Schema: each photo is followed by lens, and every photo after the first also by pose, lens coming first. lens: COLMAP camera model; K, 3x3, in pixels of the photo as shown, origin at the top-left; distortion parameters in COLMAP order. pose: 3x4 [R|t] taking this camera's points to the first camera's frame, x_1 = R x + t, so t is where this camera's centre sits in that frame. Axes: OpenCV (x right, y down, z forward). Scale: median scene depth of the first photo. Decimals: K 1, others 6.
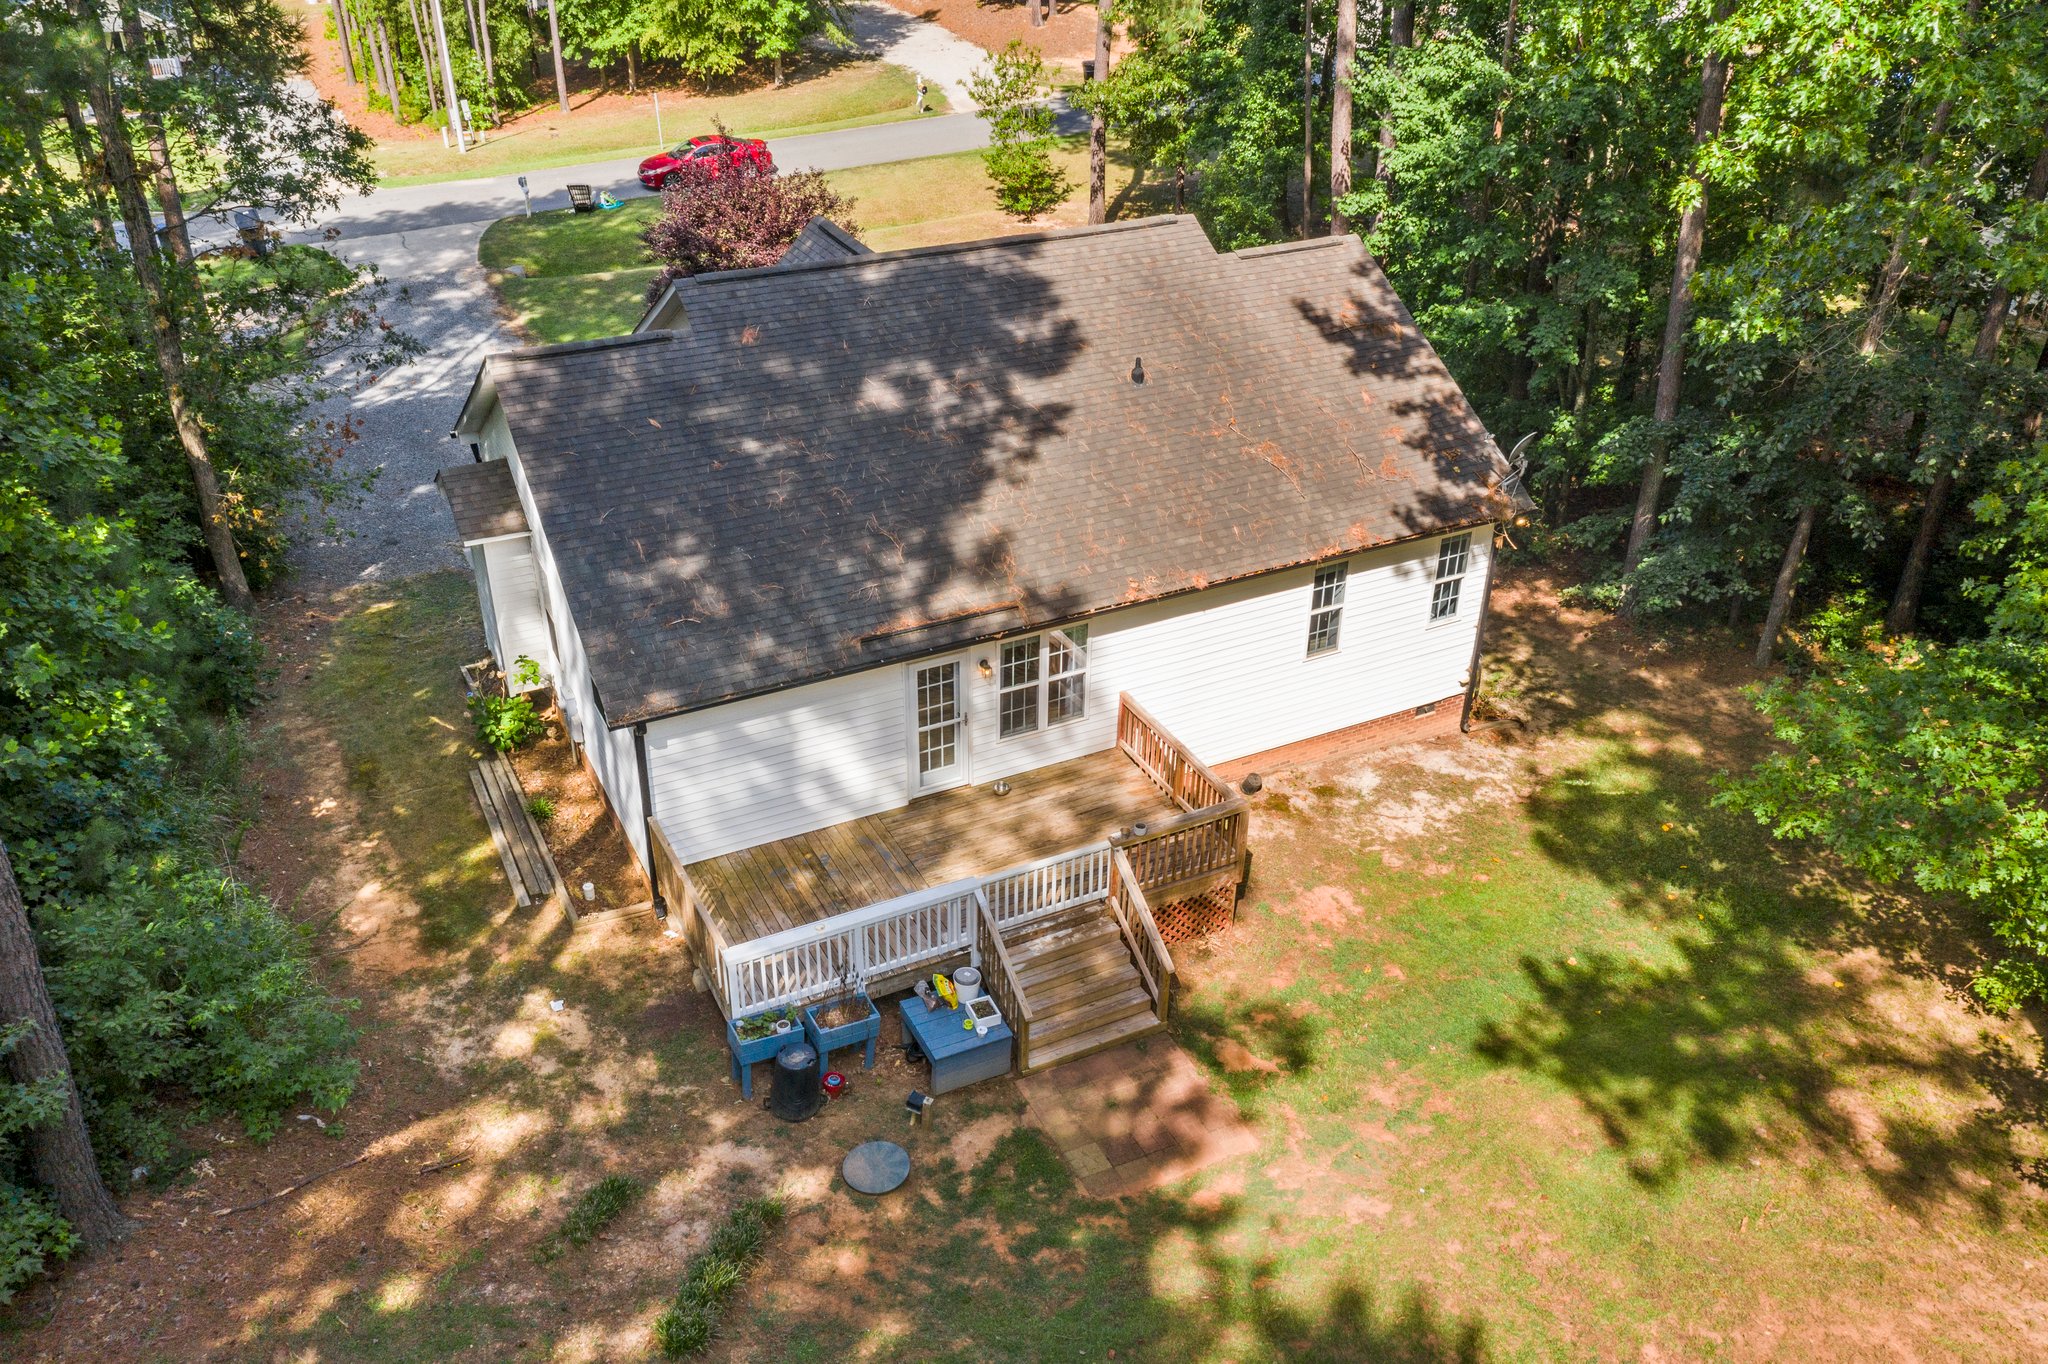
lens RADIAL K [[1543.6, 0, 1076.0], [0, 1543.6, 521.9], [0, 0, 1]] dist [0.007590, -0.040902]
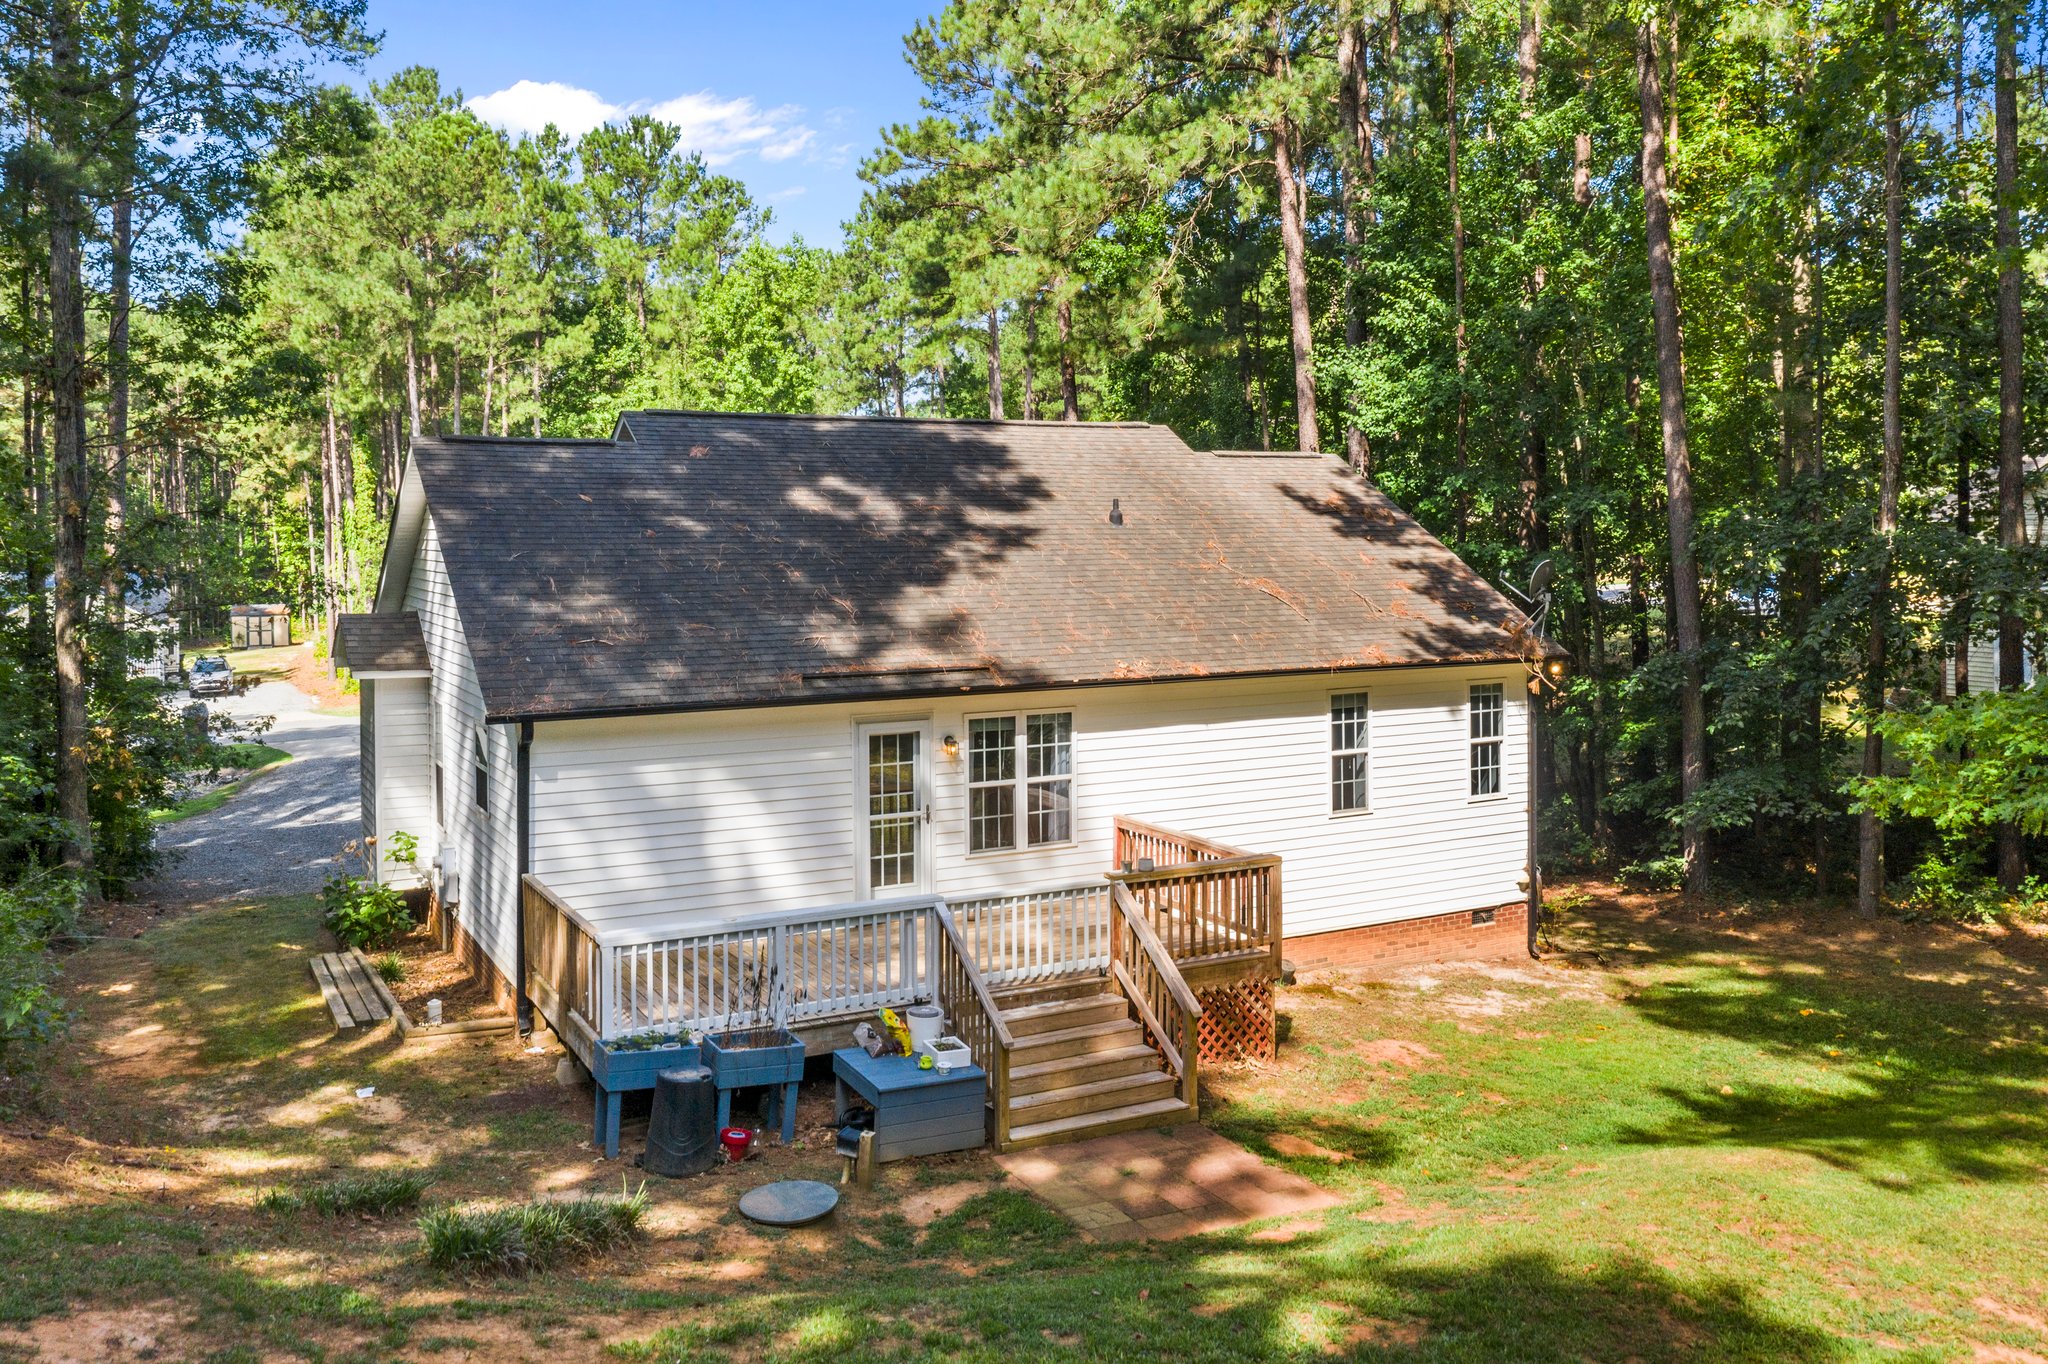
lens RADIAL K [[1543.6, 0, 1076.0], [0, 1543.6, 521.9], [0, 0, 1]] dist [0.007590, -0.040902]
pose [[0.999161, -0.034732, 0.021695, -0.004703], [0.040812, 0.888061, -0.457911, 0.363132], [-0.003363, 0.458412, 0.888733, 0.193115]]
